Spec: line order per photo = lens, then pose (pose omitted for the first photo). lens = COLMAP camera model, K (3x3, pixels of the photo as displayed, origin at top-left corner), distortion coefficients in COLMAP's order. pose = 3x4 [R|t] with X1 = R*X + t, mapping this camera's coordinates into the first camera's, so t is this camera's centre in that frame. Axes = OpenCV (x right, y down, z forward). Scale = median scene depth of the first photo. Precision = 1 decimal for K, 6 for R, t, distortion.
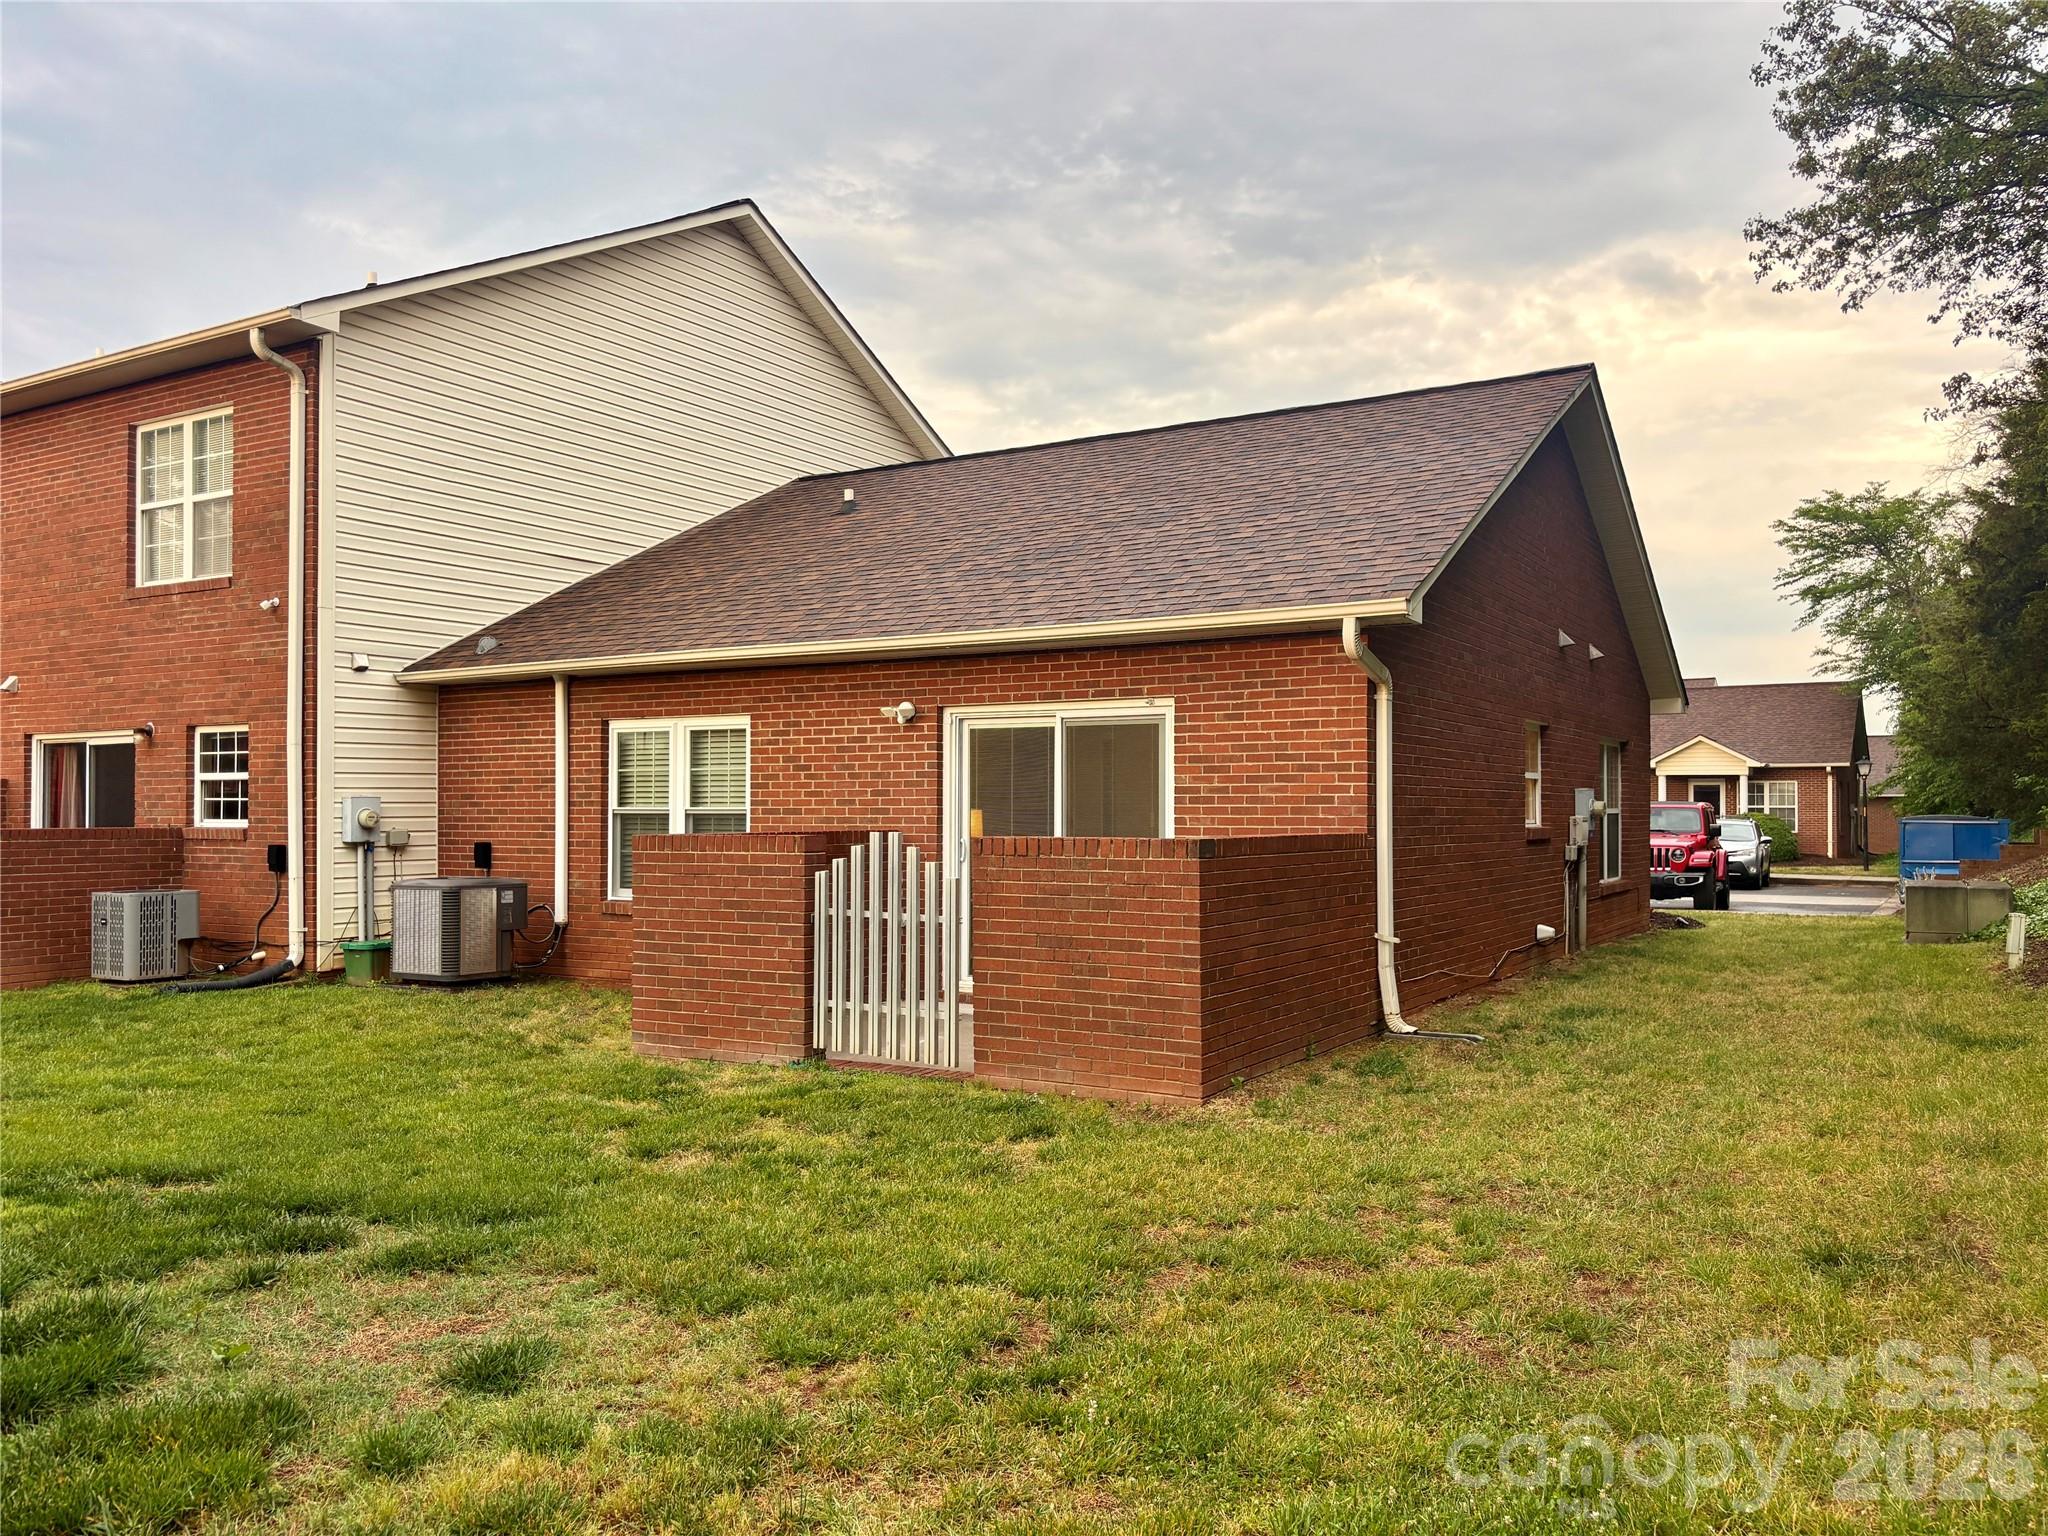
lens RADIAL K [[1558.6, 0, 1022.5], [0, 1558.6, 778.2], [0, 0, 1]] dist [0.094489, -0.122518]
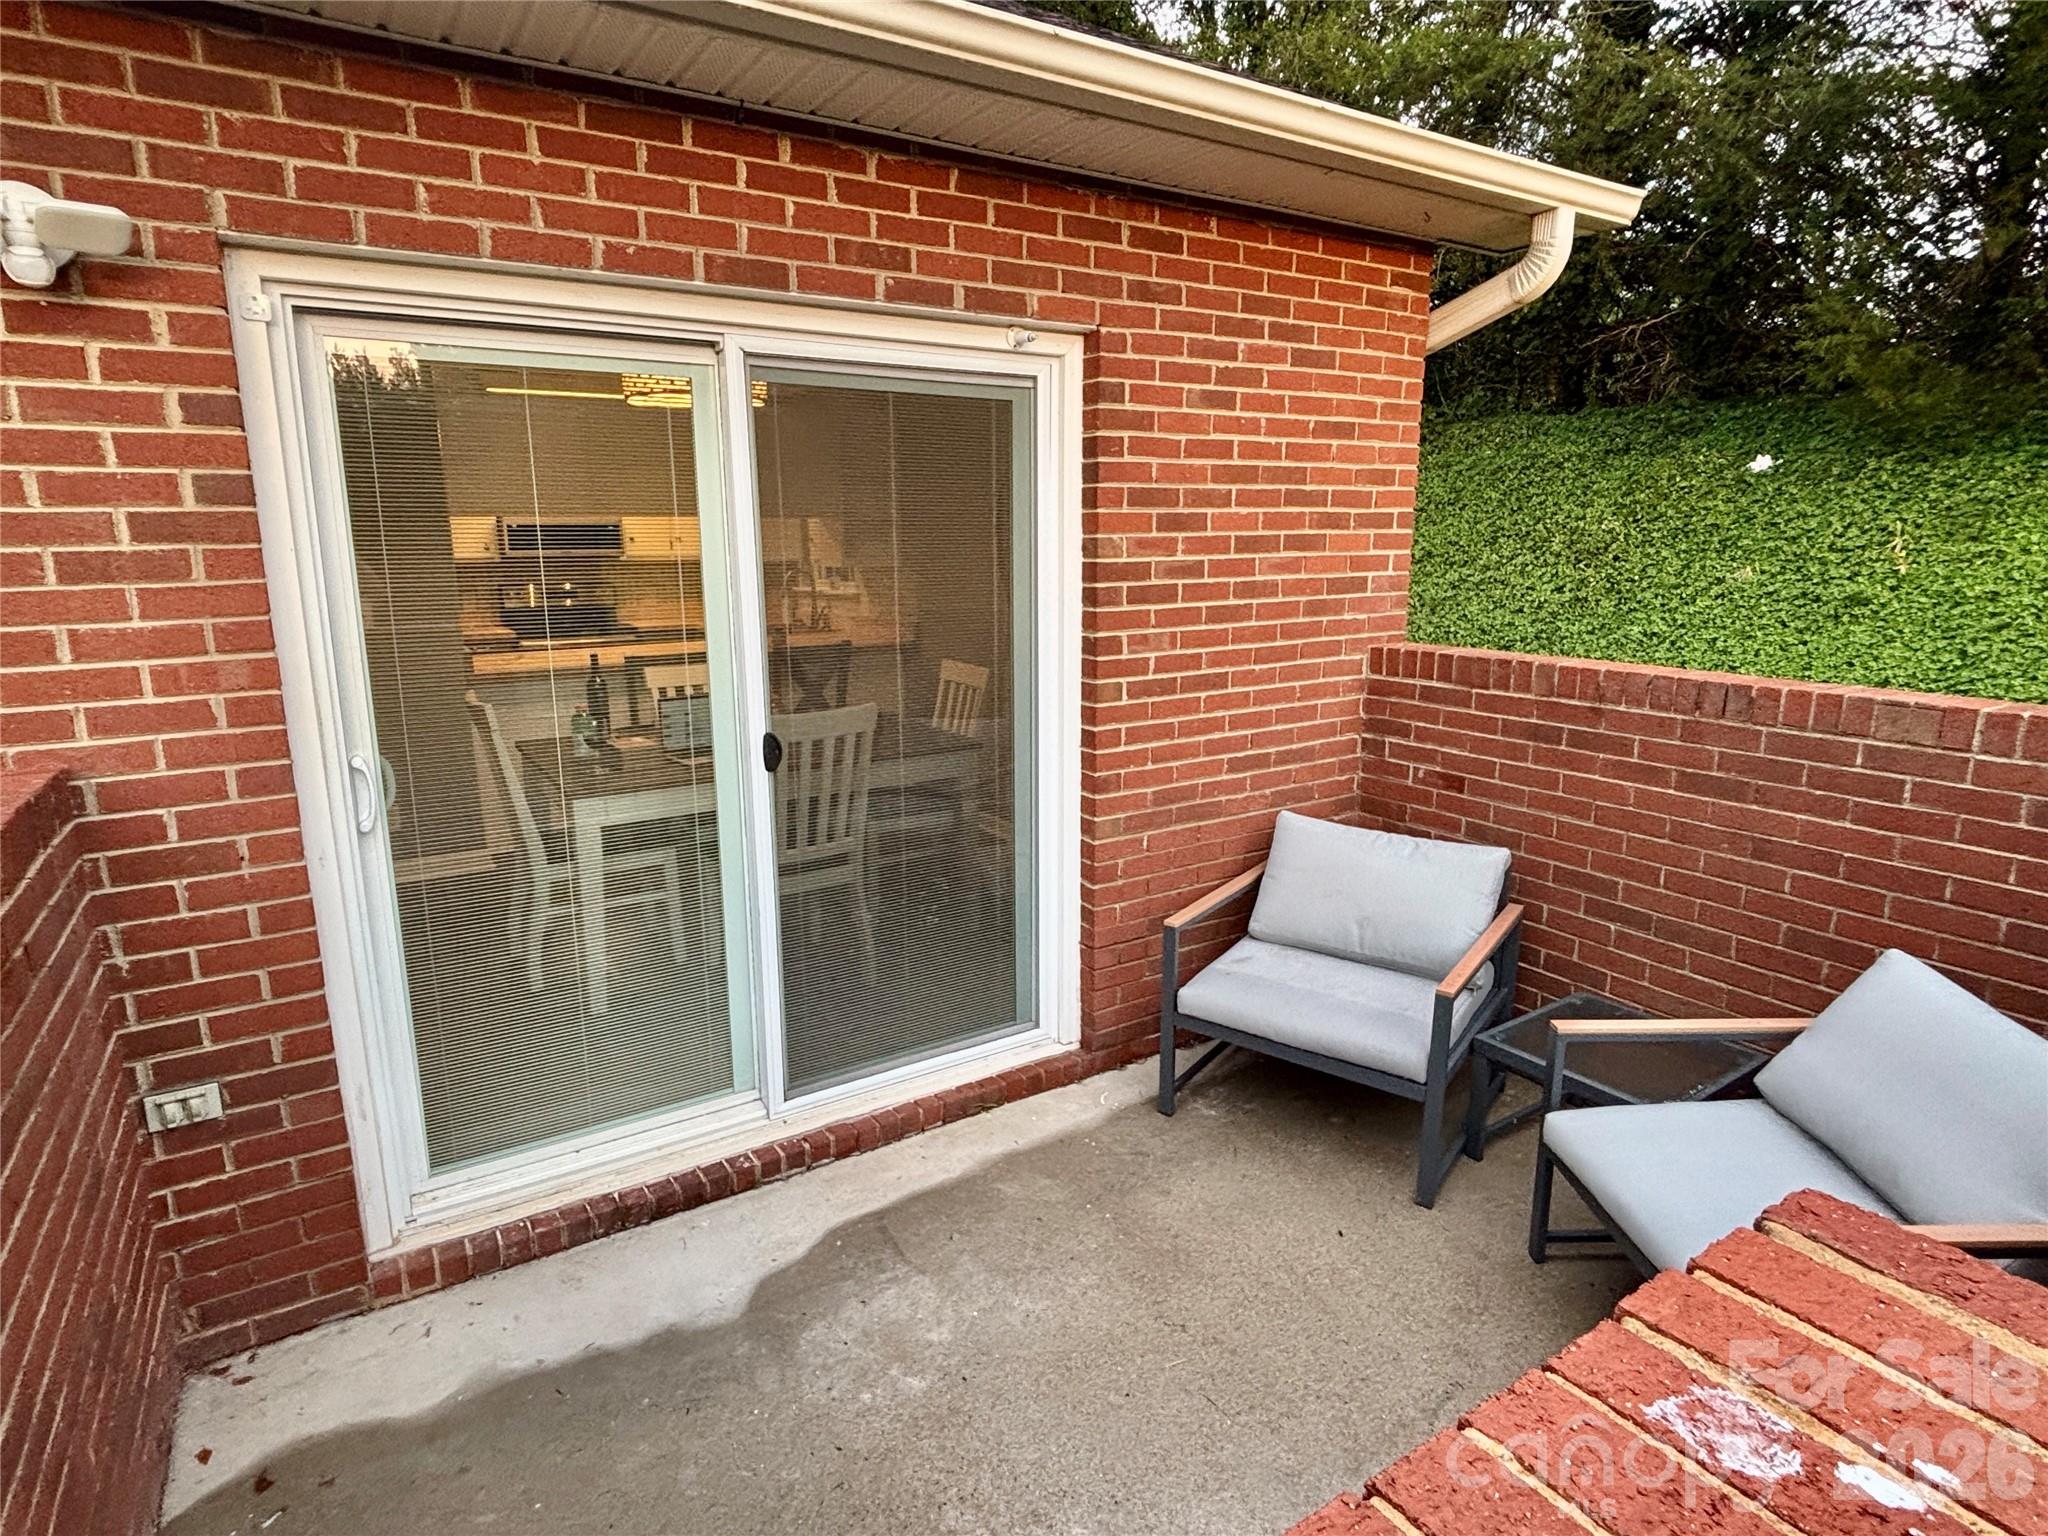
lens RADIAL K [[1112.7, 0, 1021.8], [0, 1112.7, 793.1], [0, 0, 1]] dist [0.002763, -0.000969]
pose [[0.434643, -0.211102, 0.875512, -0.169165], [-0.012286, 0.970660, 0.240144, -0.005630], [-0.900519, -0.115134, 0.419297, 0.810647]]
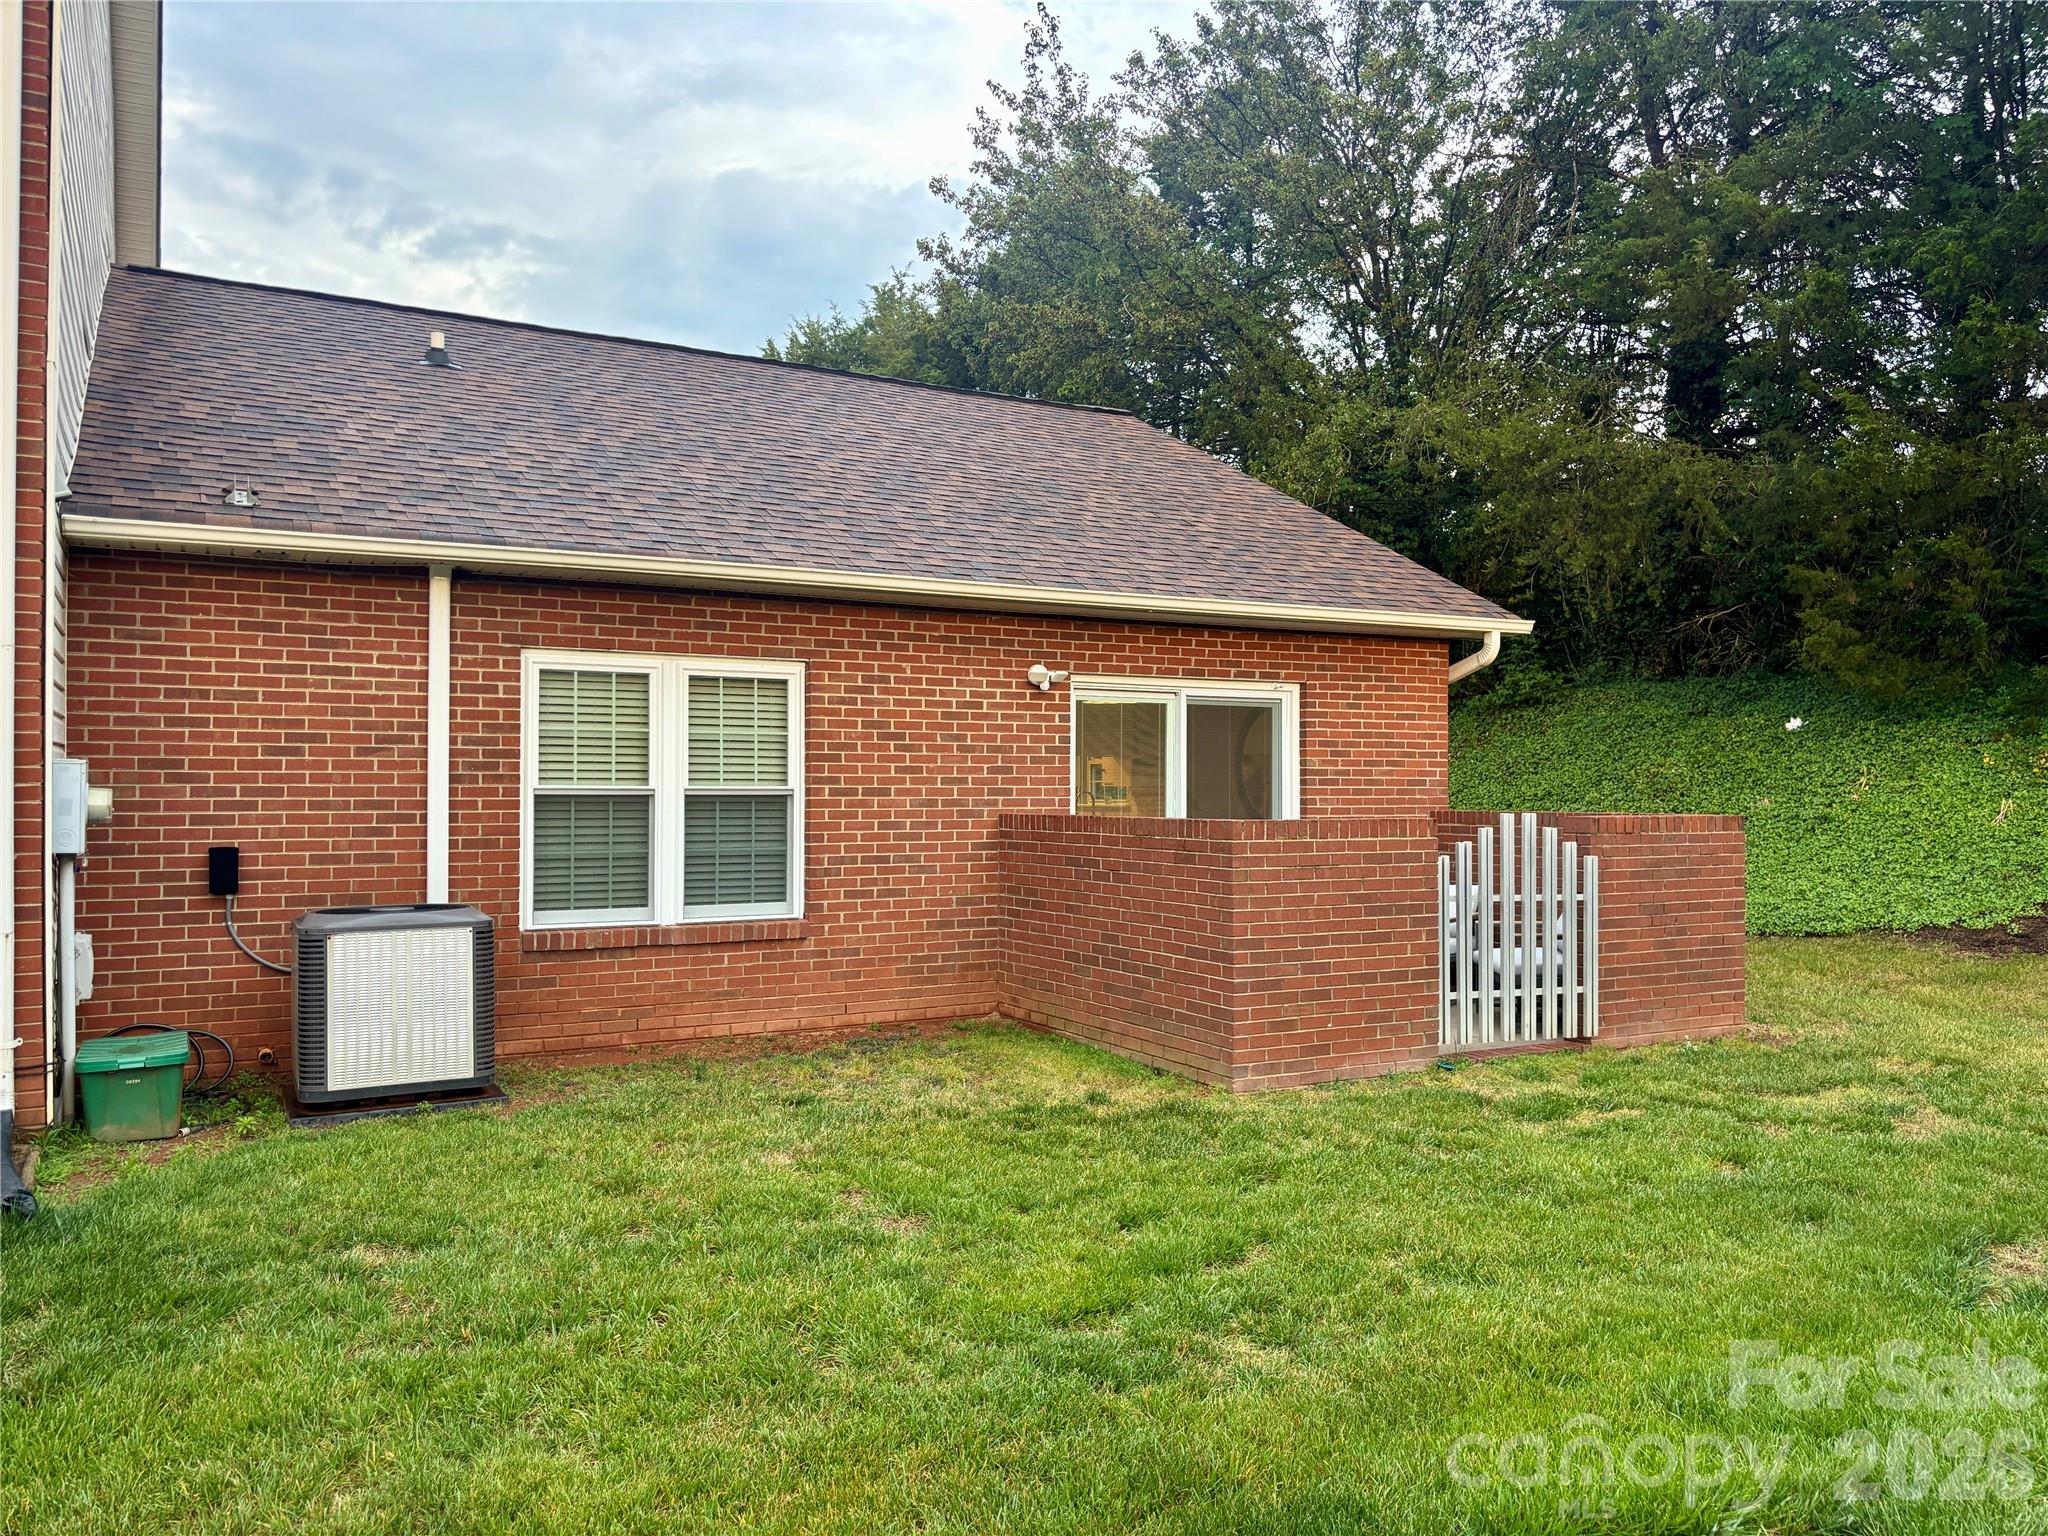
lens RADIAL K [[1558.6, 0, 1022.5], [0, 1558.6, 778.2], [0, 0, 1]] dist [0.094489, -0.122518]
pose [[0.491712, 0.008763, 0.870714, -0.838468], [-0.018821, 0.999823, 0.000566, 0.013495], [-0.870555, -0.016666, 0.491789, 0.592143]]
